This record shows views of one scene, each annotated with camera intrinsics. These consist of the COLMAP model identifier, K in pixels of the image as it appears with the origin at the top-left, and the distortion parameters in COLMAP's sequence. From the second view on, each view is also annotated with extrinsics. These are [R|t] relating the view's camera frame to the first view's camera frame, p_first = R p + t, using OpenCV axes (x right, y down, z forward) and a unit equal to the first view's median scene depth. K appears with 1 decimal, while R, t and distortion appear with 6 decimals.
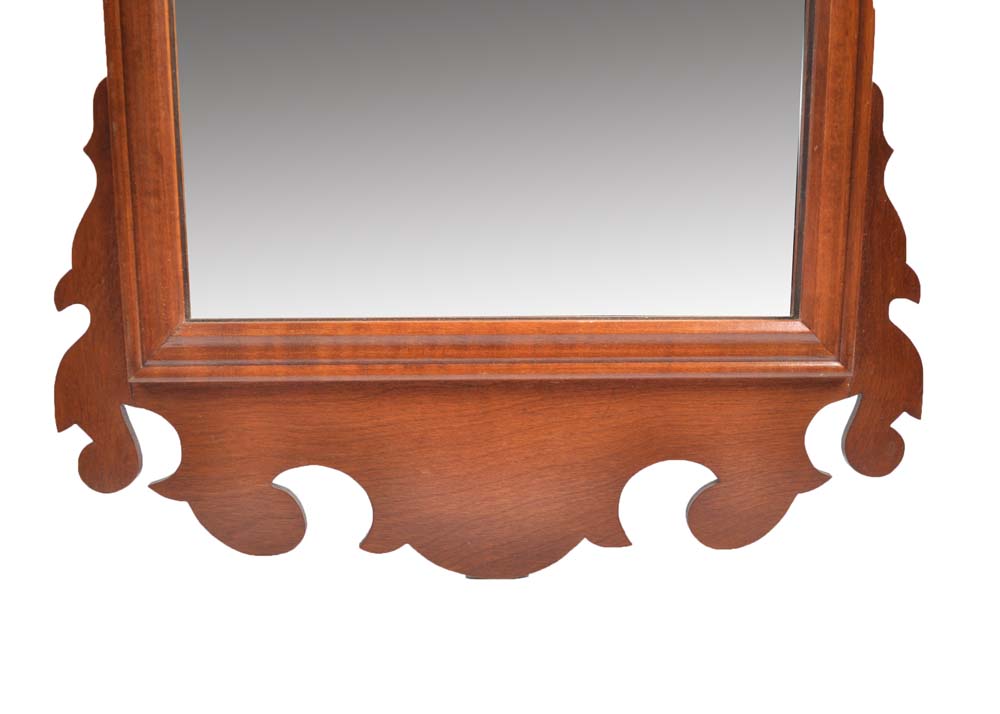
lens RADIAL K [[1002.6, 0, 506.8], [0, 1002.6, 360.6], [0, 0, 1]] dist [-0.036326, 0.000000]
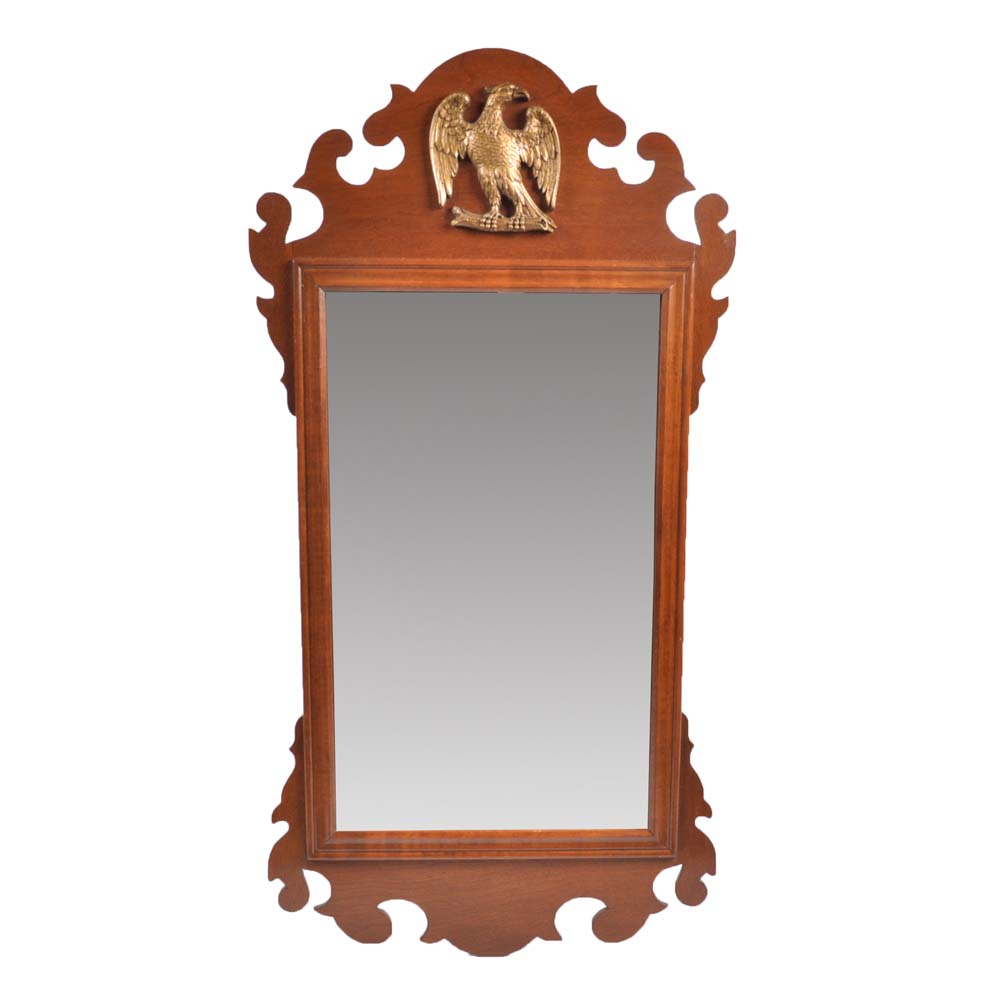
lens RADIAL K [[1301.5, 0, 500.4], [0, 1301.5, 496.7], [0, 0, 1]] dist [-0.102443, 0.000000]
pose [[0.999803, 0.008801, -0.017794, 0.045567], [-0.009572, 0.998997, -0.043741, -0.579391], [0.017391, 0.043902, 0.998884, -1.558783]]
